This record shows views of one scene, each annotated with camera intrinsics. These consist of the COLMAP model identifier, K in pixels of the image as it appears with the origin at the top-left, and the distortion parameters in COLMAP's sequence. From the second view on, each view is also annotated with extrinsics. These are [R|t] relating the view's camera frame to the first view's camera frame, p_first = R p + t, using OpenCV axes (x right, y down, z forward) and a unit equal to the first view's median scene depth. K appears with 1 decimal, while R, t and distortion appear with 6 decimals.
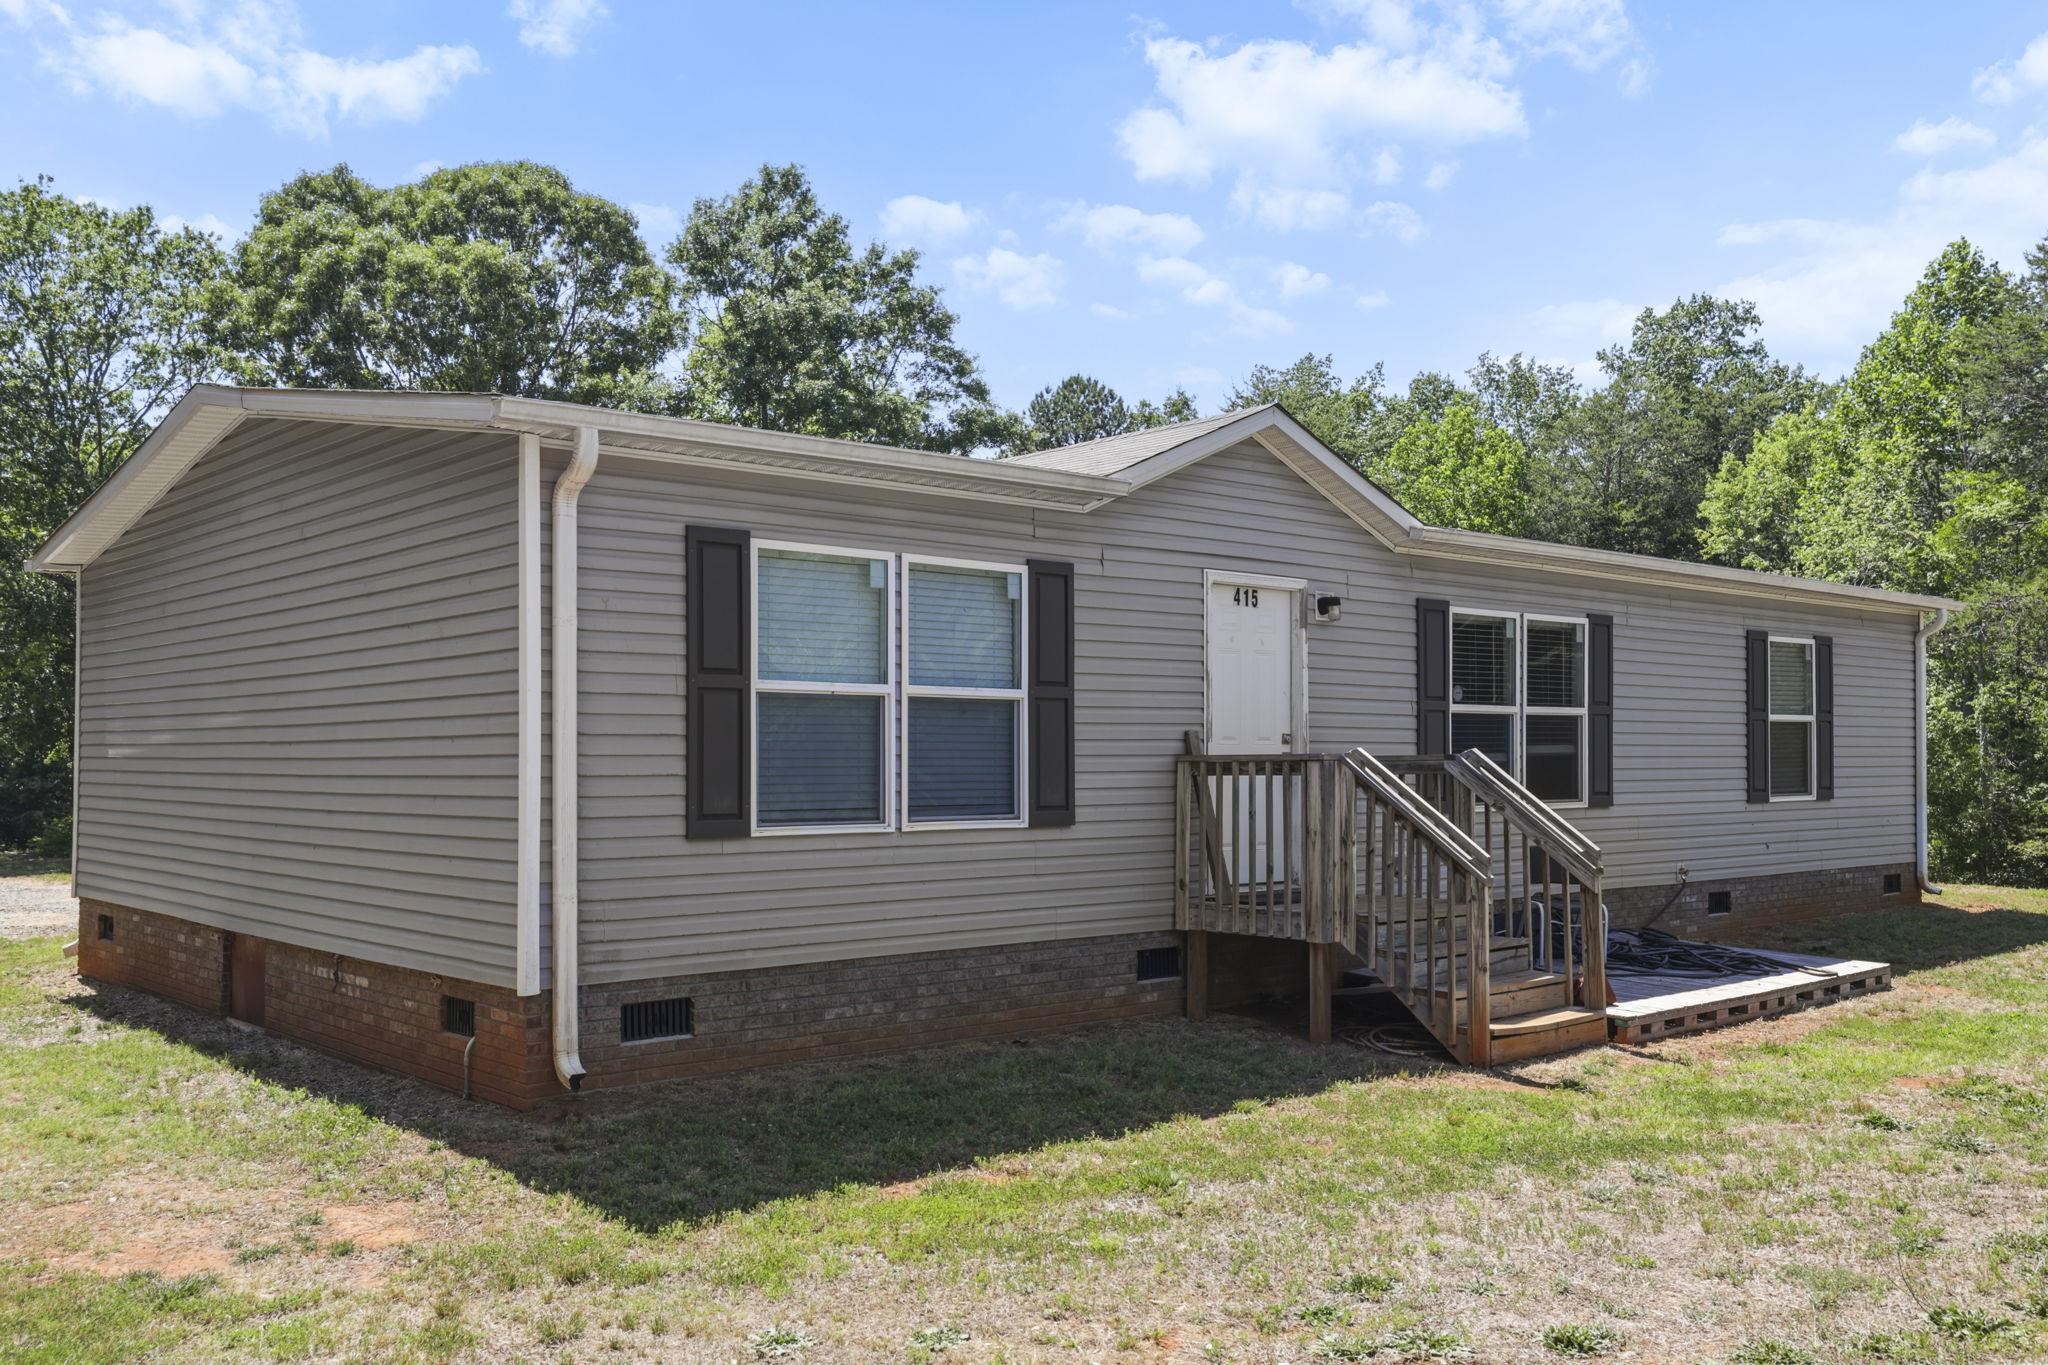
lens RADIAL K [[1807.6, 0, 1053.4], [0, 1807.6, 747.3], [0, 0, 1]] dist [-0.010474, -0.005994]
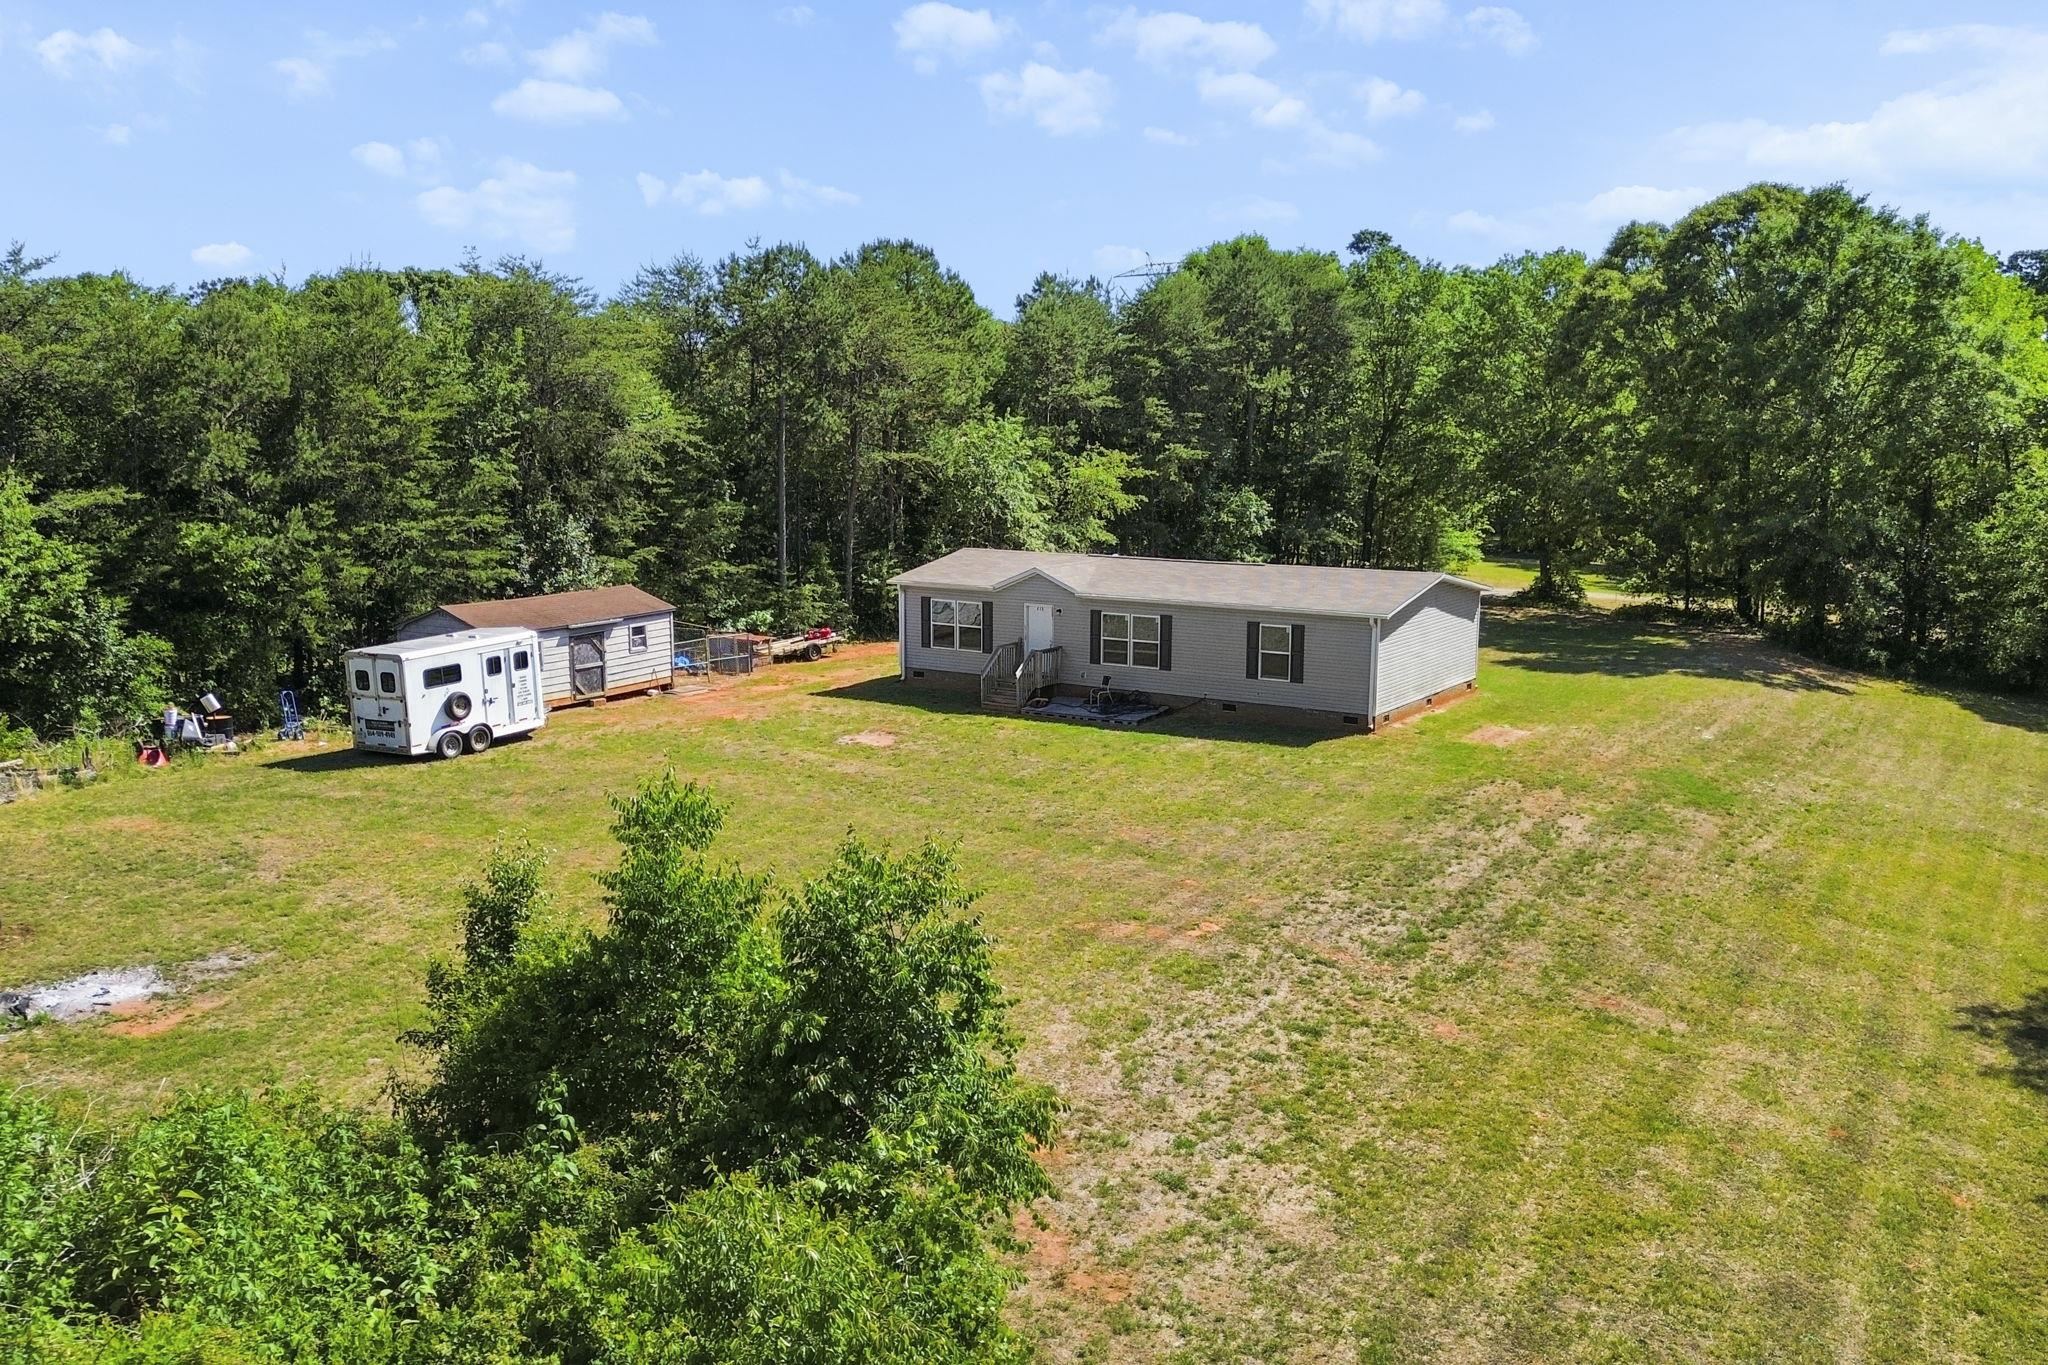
lens RADIAL K [[1705.1, 0, 1018.4], [0, 1705.1, 656.7], [0, 0, 1]] dist [0.002401, -0.001128]
pose [[0.251276, 0.148270, -0.956492, 3.529907], [0.012399, 0.987623, 0.156353, -0.532845], [0.967836, -0.051148, 0.246327, -0.079042]]
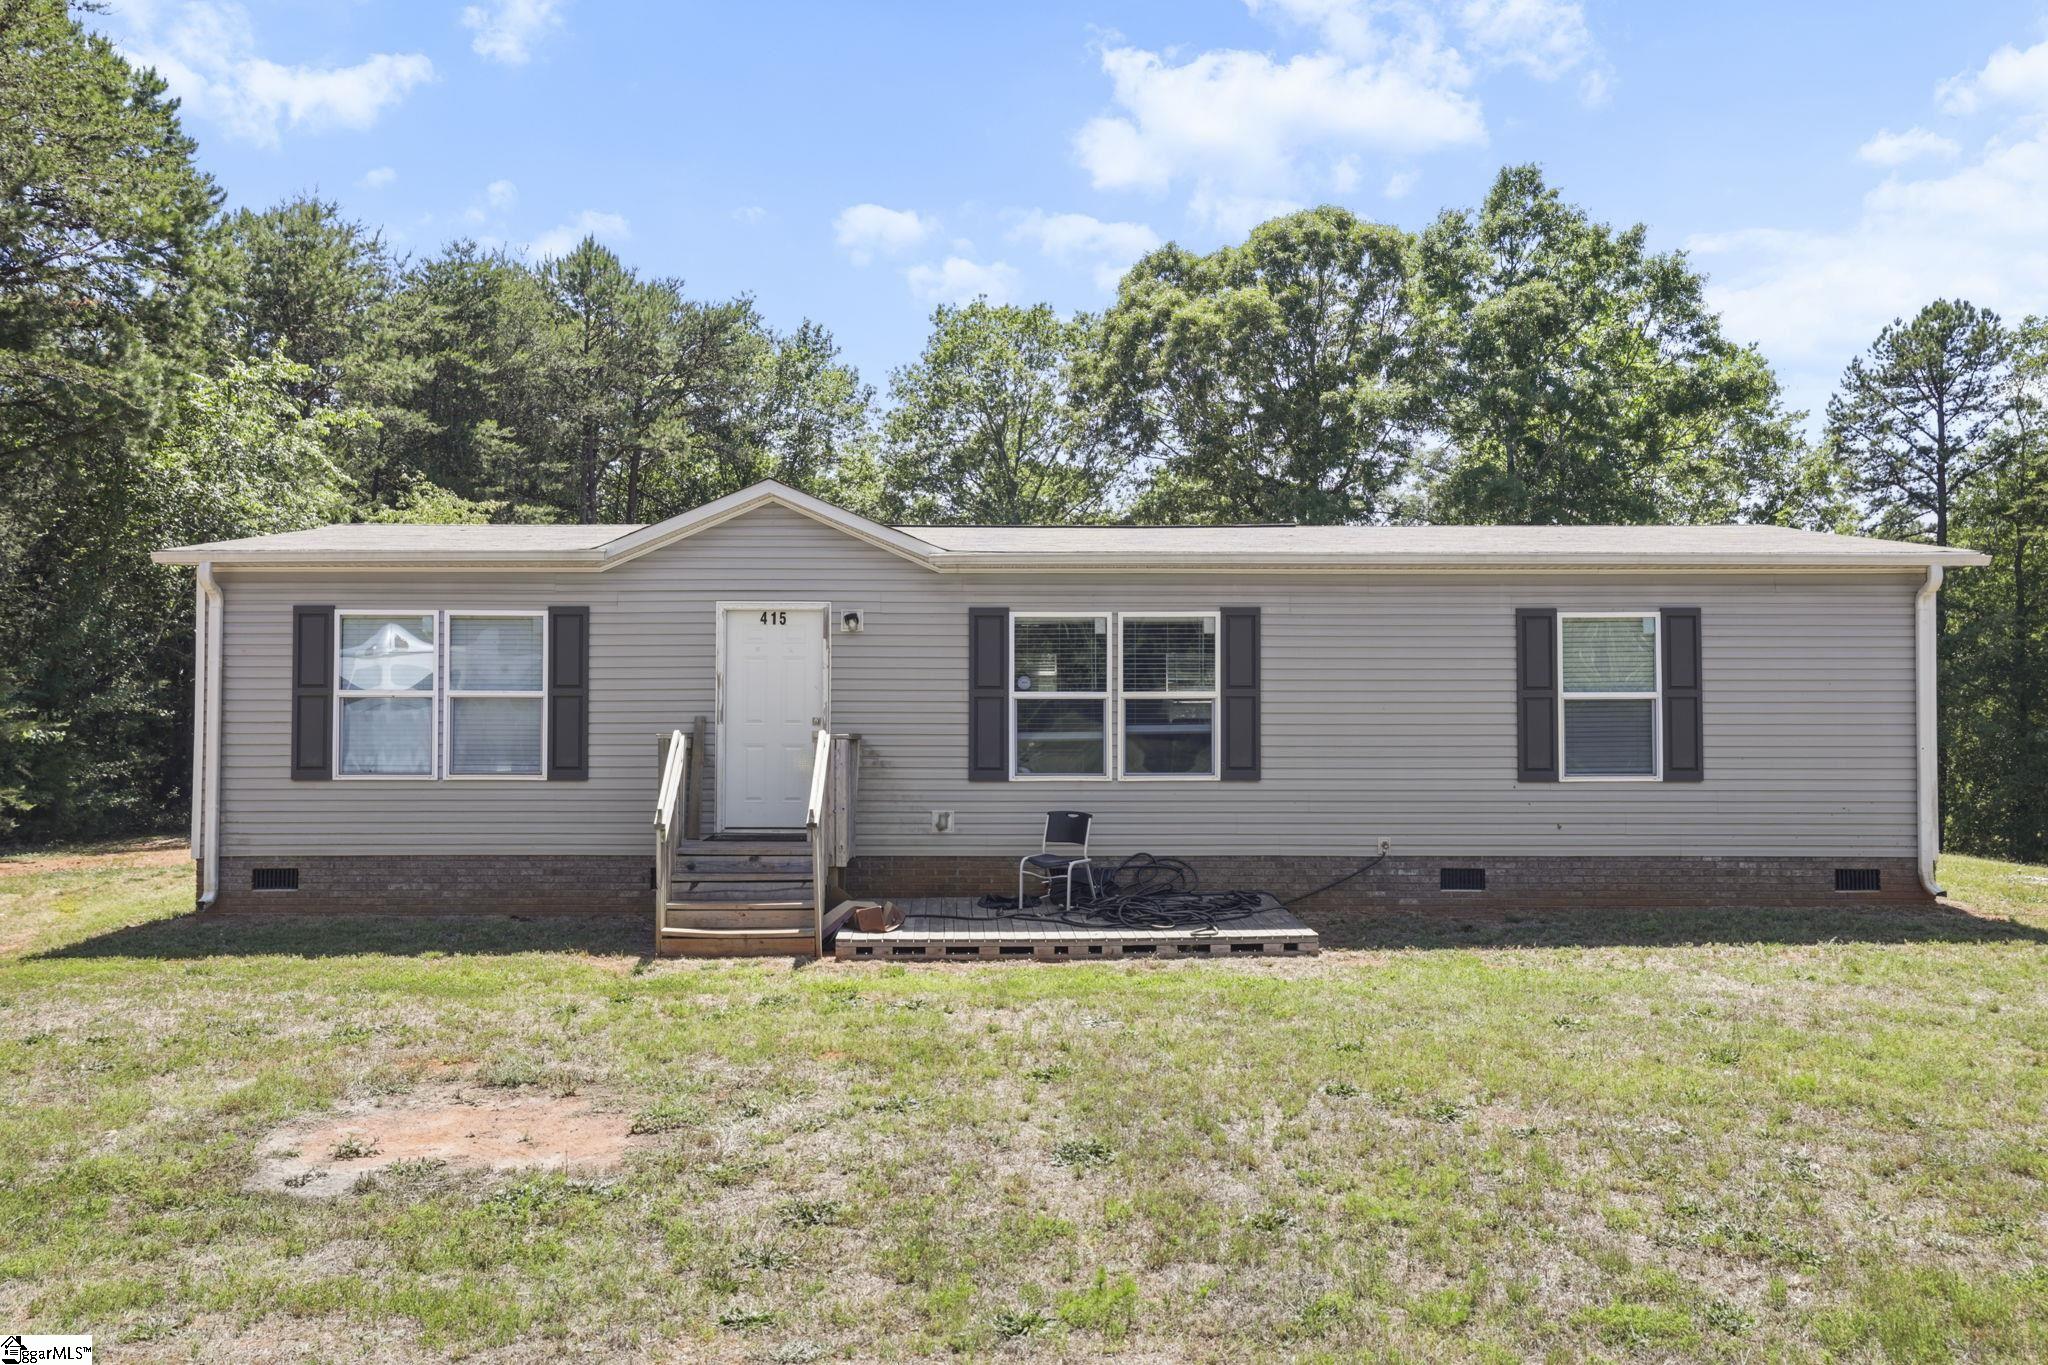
lens RADIAL K [[1693.2, 0, 1024.0], [0, 1693.2, 682.5], [0, 0, 1]] dist [0.014179, 0.002902]
pose [[0.748707, -0.006174, -0.662872, 0.941619], [0.002320, 0.999975, -0.006694, -0.021608], [0.662897, 0.003474, 0.748703, 0.139716]]
